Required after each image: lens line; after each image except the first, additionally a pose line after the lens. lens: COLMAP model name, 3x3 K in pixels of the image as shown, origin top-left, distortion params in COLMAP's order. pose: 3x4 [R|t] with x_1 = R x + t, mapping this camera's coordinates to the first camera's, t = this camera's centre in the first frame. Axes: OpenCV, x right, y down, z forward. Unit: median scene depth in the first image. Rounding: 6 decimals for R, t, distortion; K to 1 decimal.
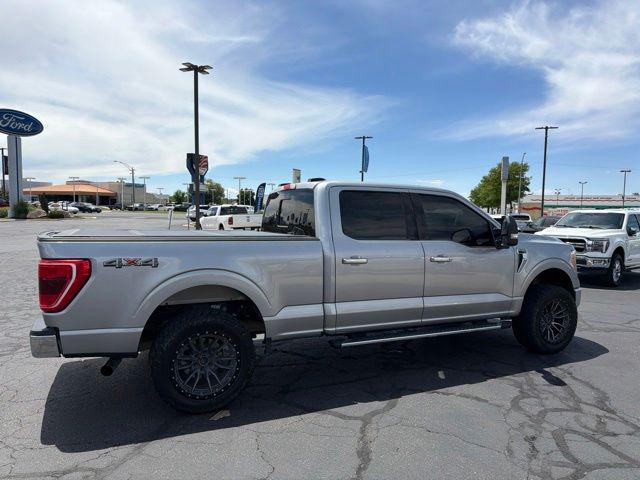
lens RADIAL K [[450.7, 0, 324.1], [0, 450.7, 246.5], [0, 0, 1]] dist [0.034404, -0.039529]
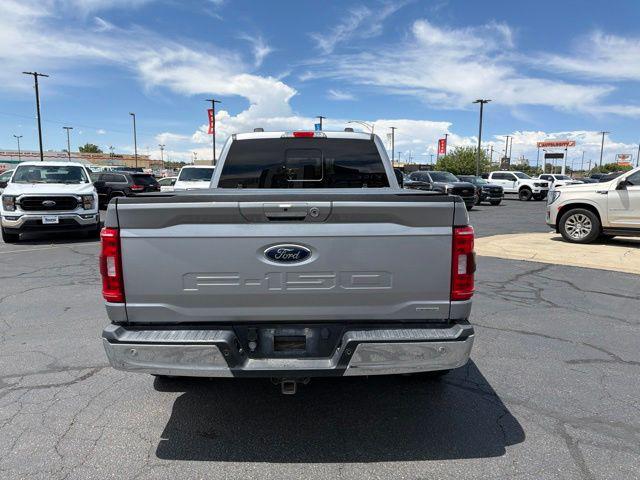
lens RADIAL K [[450.7, 0, 324.2], [0, 450.7, 243.2], [0, 0, 1]] dist [0.034404, -0.039529]
pose [[0.425114, -0.145235, 0.893412, -1.045860], [0.065949, 0.989390, 0.129457, -0.040404], [-0.902734, 0.003886, 0.430181, 0.696839]]
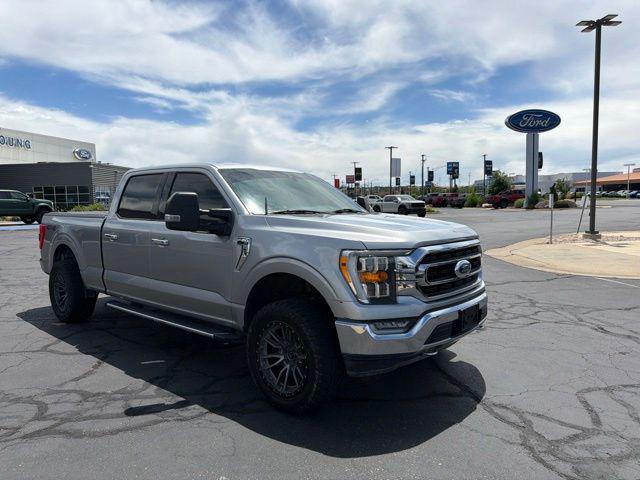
lens RADIAL K [[450.7, 0, 320.8], [0, 450.7, 241.5], [0, 0, 1]] dist [0.034404, -0.039529]
pose [[0.404047, 0.056096, -0.913017, 1.392730], [-0.047115, 0.998069, 0.040471, -0.027956], [0.913524, 0.026665, 0.405910, 1.026264]]
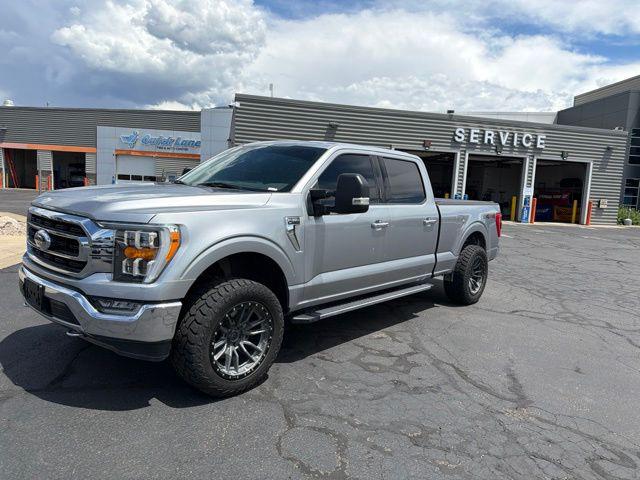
lens RADIAL K [[450.7, 0, 323.4], [0, 450.7, 242.6], [0, 0, 1]] dist [0.034404, -0.039529]
pose [[-0.915235, -0.020396, -0.402403, 0.617792], [-0.098646, 0.979666, 0.174707, -0.127904], [0.390658, 0.199594, -0.898637, 2.457915]]
